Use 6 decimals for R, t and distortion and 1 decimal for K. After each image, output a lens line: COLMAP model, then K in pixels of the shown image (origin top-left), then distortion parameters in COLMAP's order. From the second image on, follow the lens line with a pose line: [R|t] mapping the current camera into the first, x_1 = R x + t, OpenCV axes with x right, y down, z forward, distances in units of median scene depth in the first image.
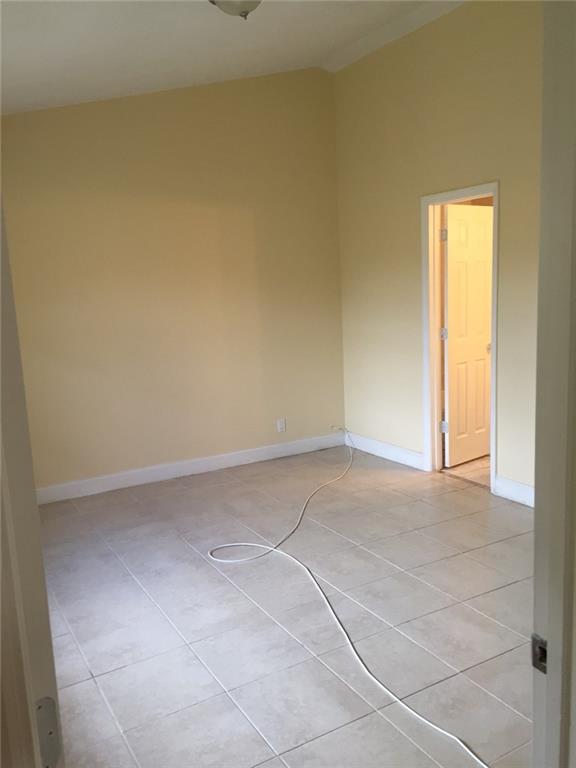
lens RADIAL K [[657.3, 0, 288.0], [0, 657.3, 384.0], [0, 0, 1]] dist [0.063150, -0.000790]
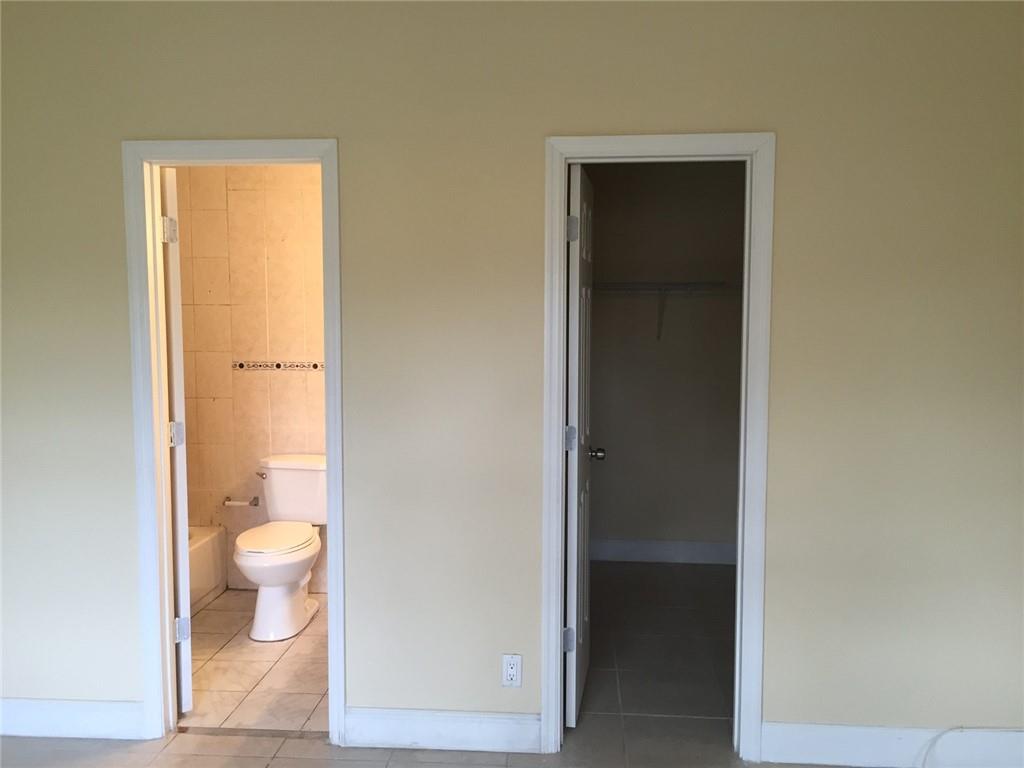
lens RADIAL K [[876.4, 0, 512.0], [0, 876.4, 384.0], [0, 0, 1]] dist [0.063150, -0.000790]
pose [[0.578193, -0.029508, 0.815367, -0.149852], [0.107437, 0.993397, -0.040235, -0.062894], [-0.808796, 0.110865, 0.577545, 0.448469]]
